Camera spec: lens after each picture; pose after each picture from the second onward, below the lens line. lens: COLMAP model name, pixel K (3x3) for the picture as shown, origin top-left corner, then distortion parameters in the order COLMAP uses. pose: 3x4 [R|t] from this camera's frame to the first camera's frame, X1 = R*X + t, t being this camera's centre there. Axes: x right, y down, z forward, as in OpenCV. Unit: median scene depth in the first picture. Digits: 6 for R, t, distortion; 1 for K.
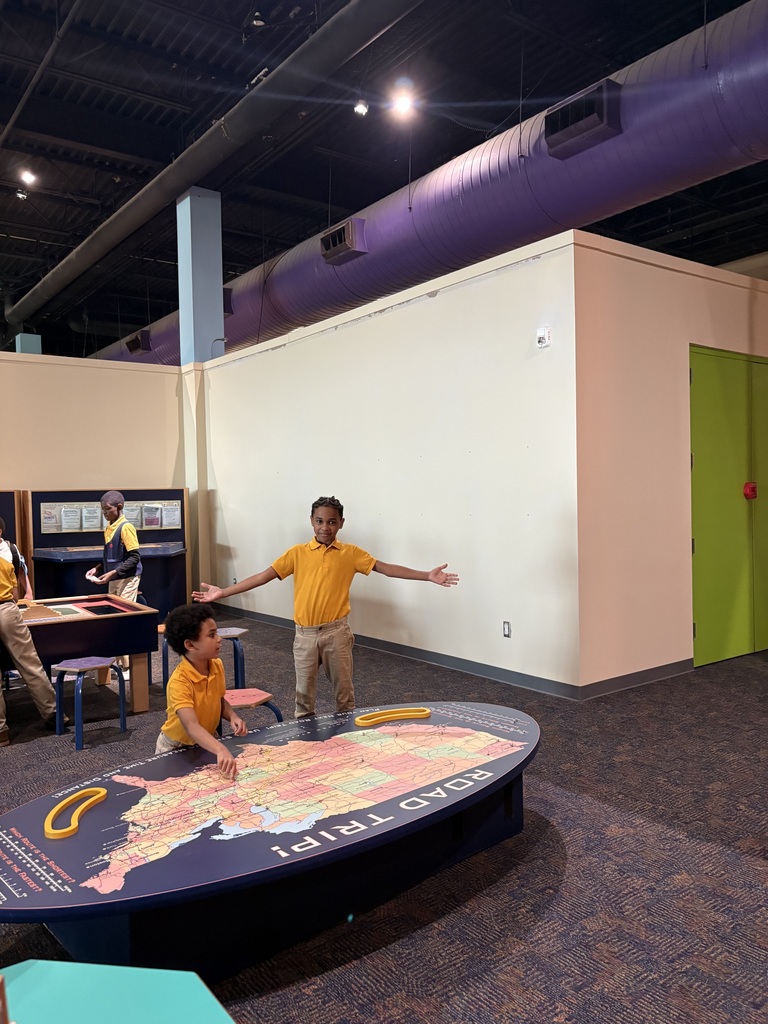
lens RADIAL K [[765.2, 0, 369.5], [0, 765.2, 512.9], [0, 0, 1]] dist [0.024866, -0.037120]
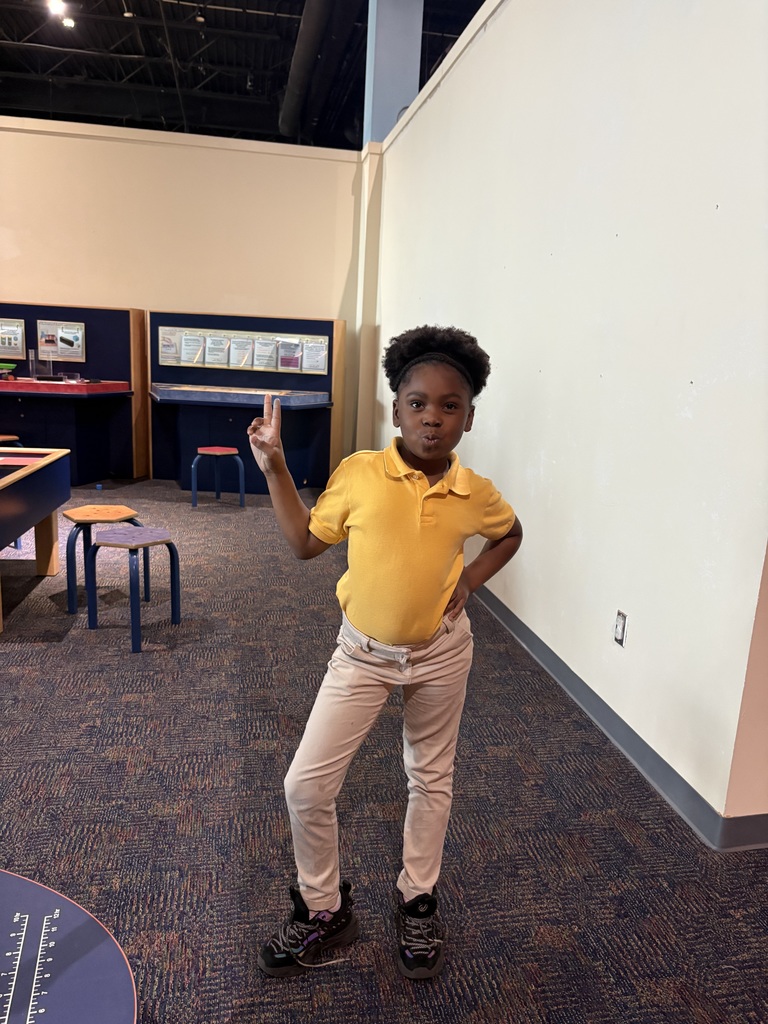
lens RADIAL K [[765.2, 0, 380.6], [0, 765.2, 519.2], [0, 0, 1]] dist [0.024866, -0.037120]
pose [[0.891699, 0.161611, -0.422794, 0.150592], [-0.081394, 0.976111, 0.201449, 0.003038], [0.445251, -0.145219, 0.883552, 0.340161]]
